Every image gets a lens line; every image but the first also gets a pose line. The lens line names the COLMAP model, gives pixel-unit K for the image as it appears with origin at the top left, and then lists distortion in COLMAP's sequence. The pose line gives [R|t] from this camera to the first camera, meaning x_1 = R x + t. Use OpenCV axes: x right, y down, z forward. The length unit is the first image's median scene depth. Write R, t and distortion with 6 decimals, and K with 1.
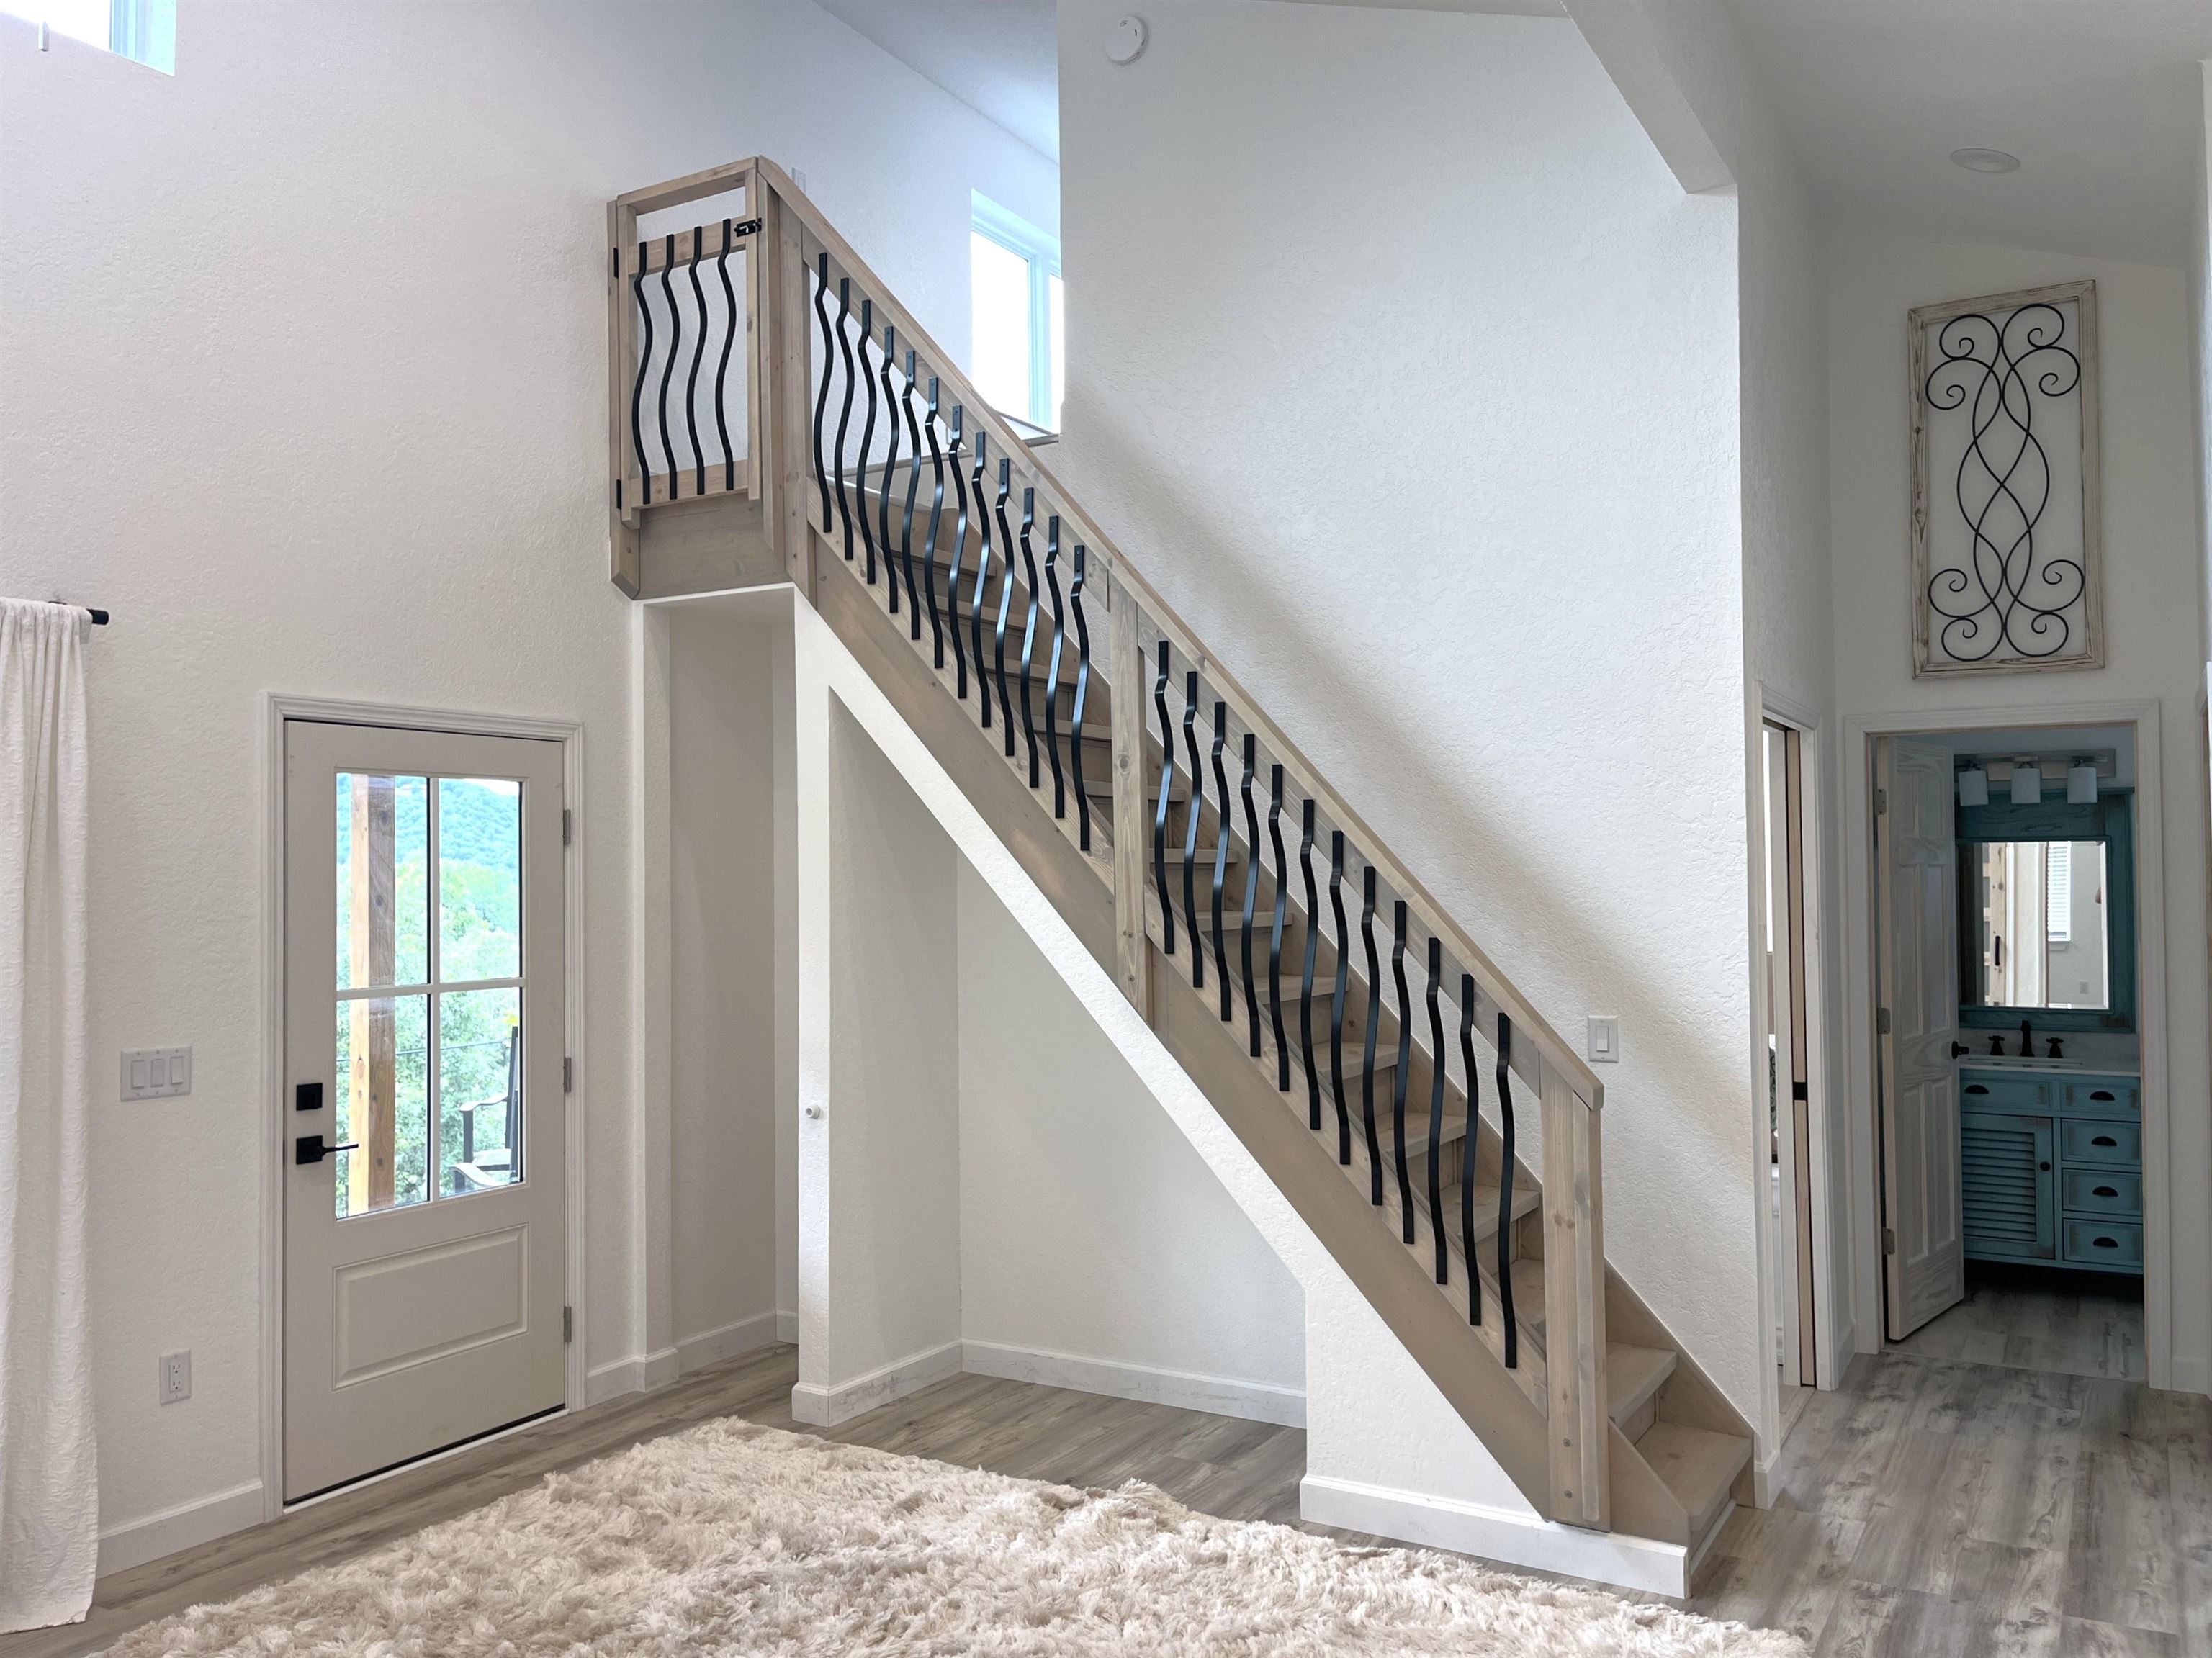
lens RADIAL K [[1701.2, 0, 1116.4], [0, 1701.2, 828.3], [0, 0, 1]] dist [0.055059, -0.068014]
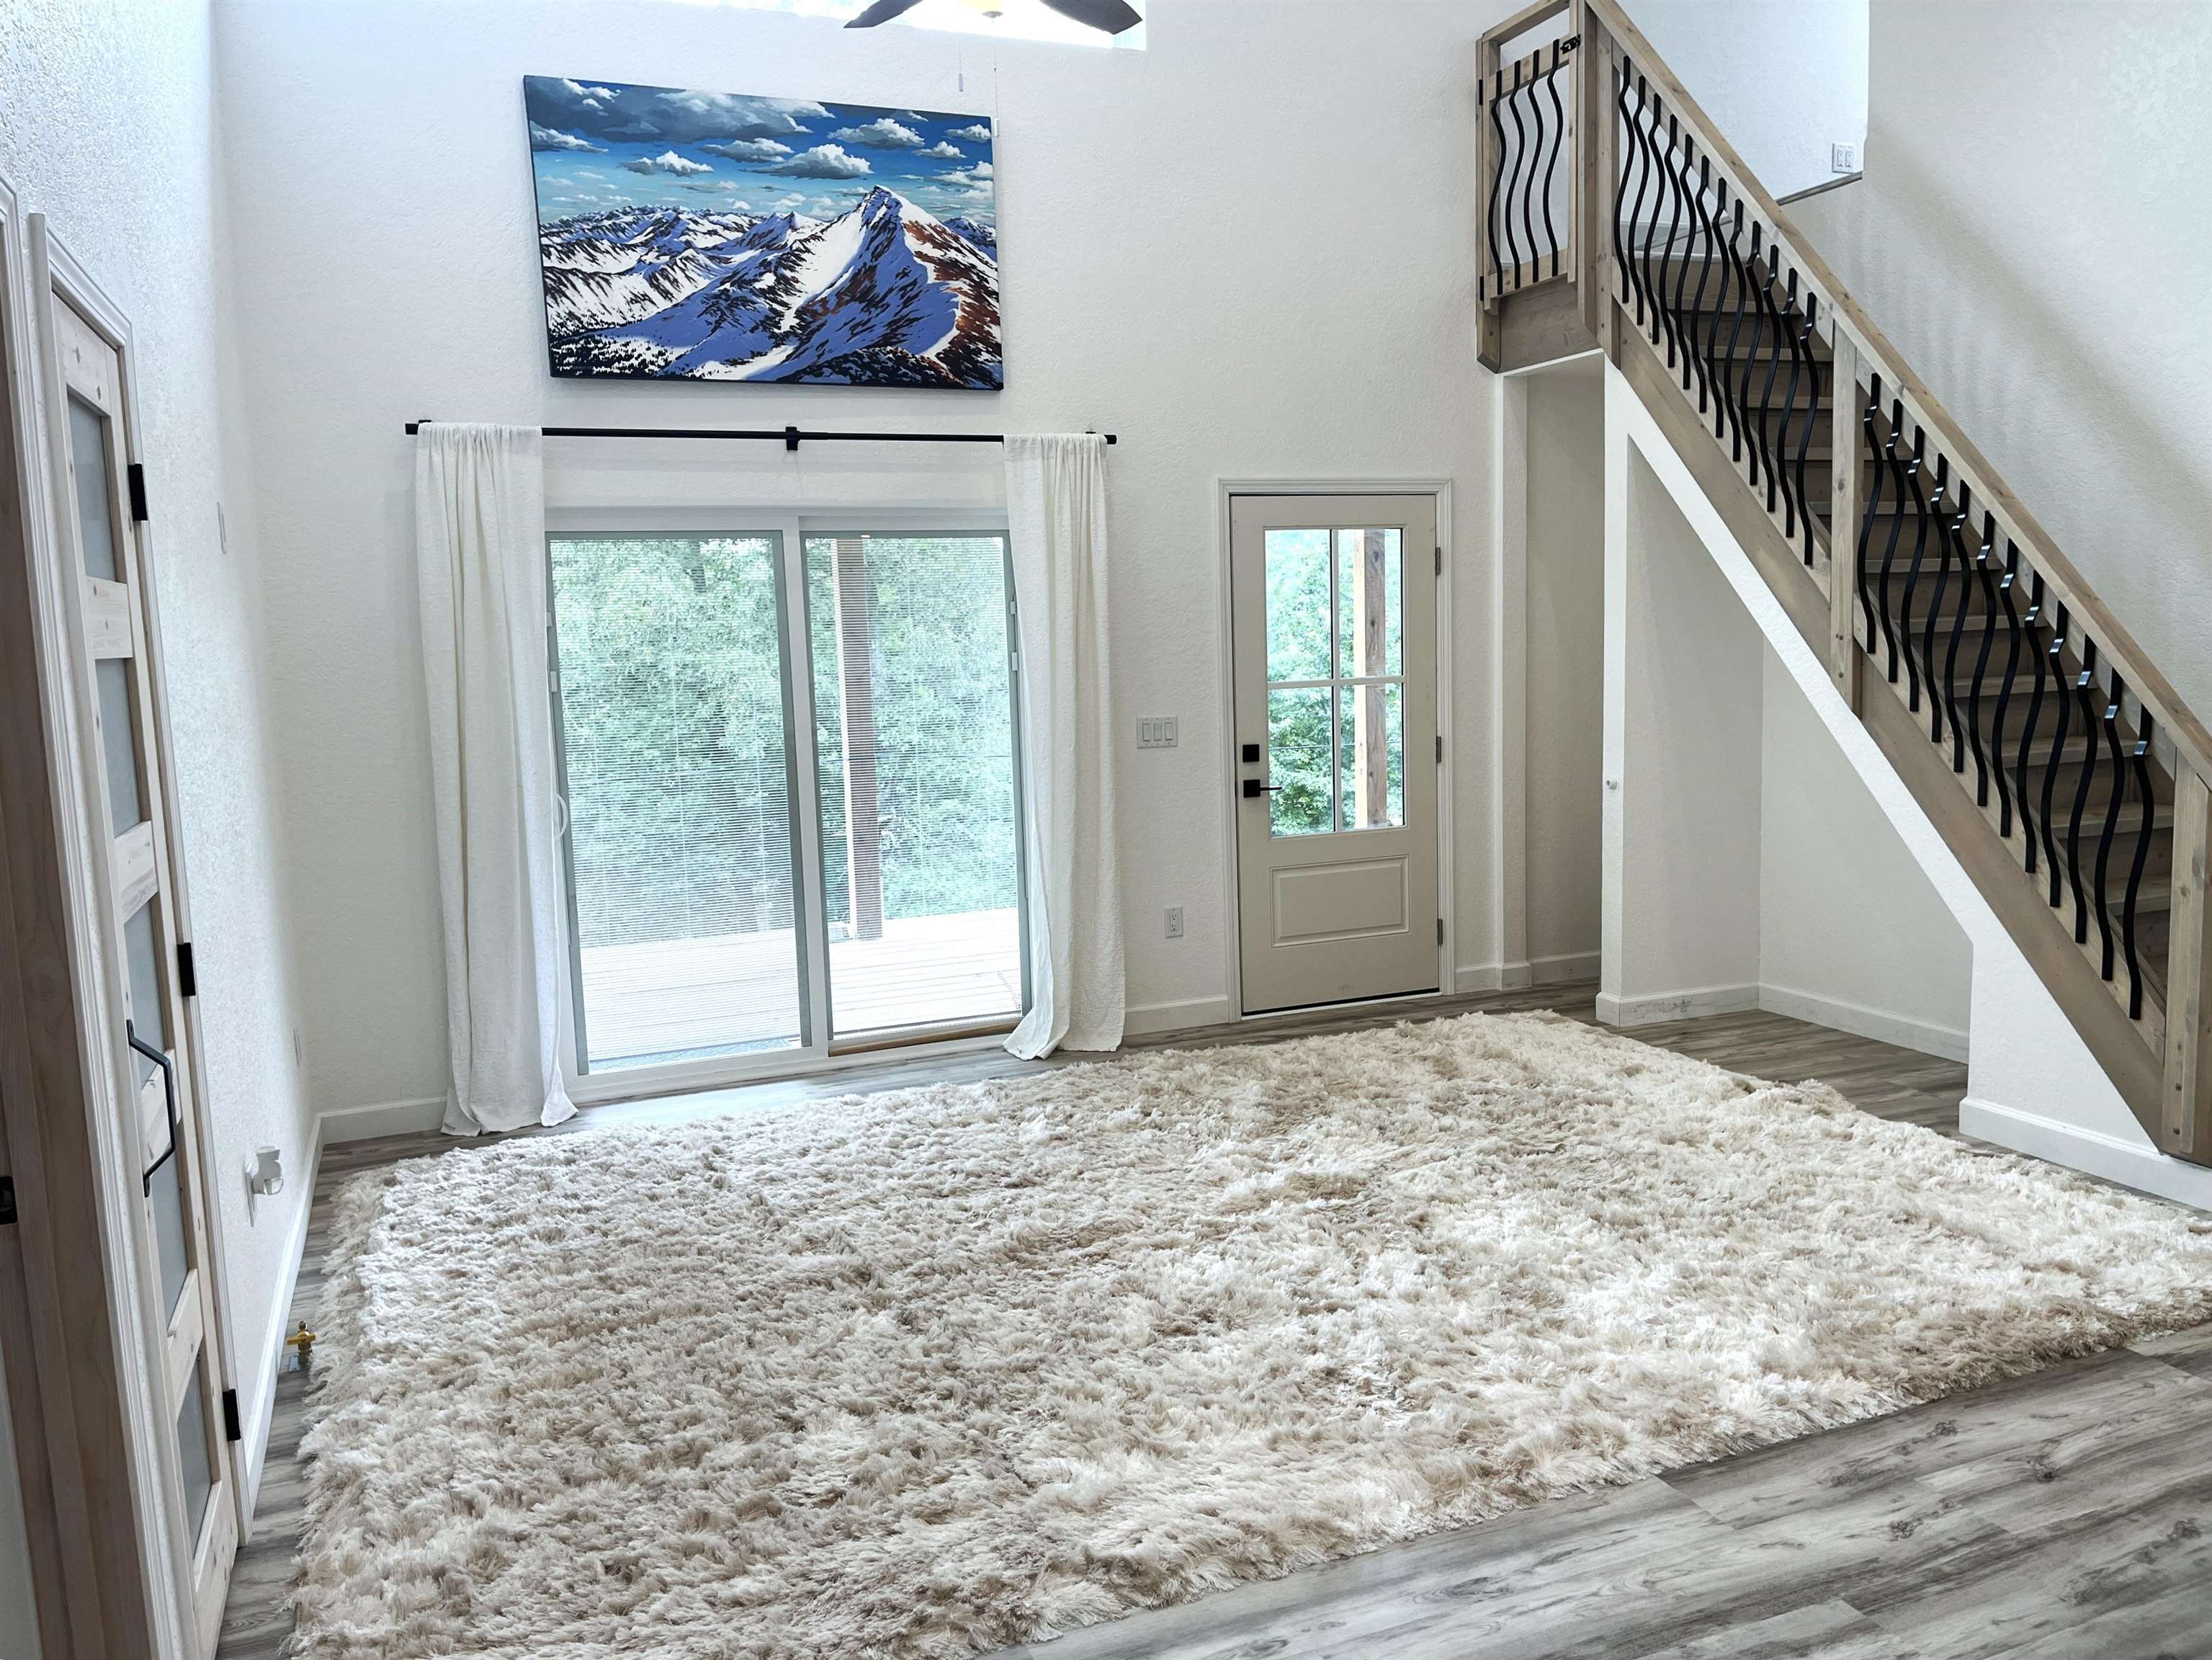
lens RADIAL K [[1687.9, 0, 1106.0], [0, 1687.9, 830.0], [0, 0, 1]] dist [0.081546, -0.124533]
pose [[0.793763, 0.058134, -0.605443, 0.286539], [0.039426, 0.988411, 0.146595, 0.002012], [0.606948, -0.140231, 0.782272, -0.207065]]
